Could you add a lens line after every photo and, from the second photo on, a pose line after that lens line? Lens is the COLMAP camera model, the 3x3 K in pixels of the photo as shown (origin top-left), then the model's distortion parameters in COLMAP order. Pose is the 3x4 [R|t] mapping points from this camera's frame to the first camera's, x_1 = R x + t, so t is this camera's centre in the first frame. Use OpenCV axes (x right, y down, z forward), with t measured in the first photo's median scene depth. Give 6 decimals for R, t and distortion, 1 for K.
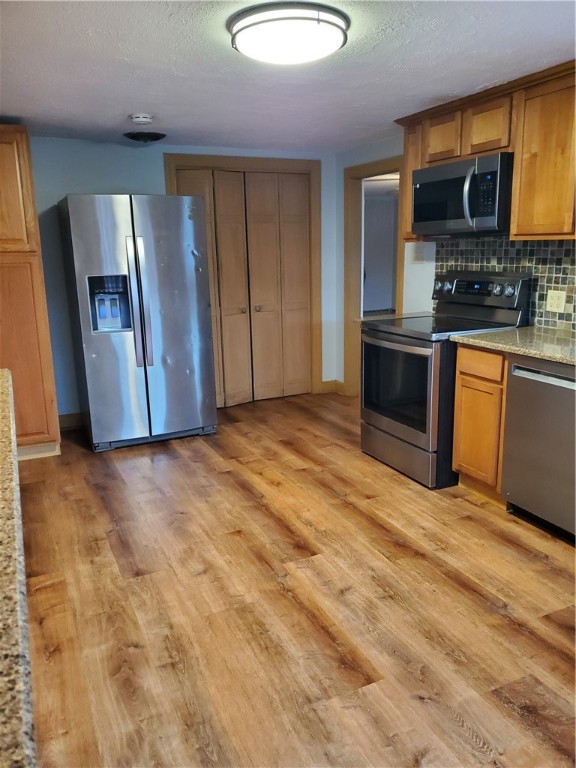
lens RADIAL K [[589.6, 0, 298.2], [0, 589.6, 386.7], [0, 0, 1]] dist [0.024996, -0.005923]
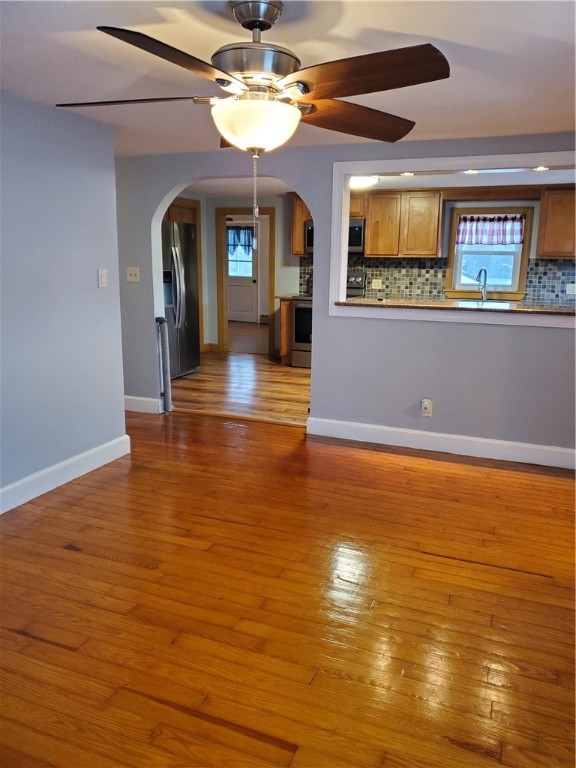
lens RADIAL K [[589.6, 0, 292.2], [0, 589.6, 380.8], [0, 0, 1]] dist [0.024996, -0.005923]
pose [[0.733307, -0.117508, 0.669667, -1.435356], [0.134052, 0.990605, 0.027033, 0.126281], [-0.666552, 0.069947, 0.742170, -0.463957]]
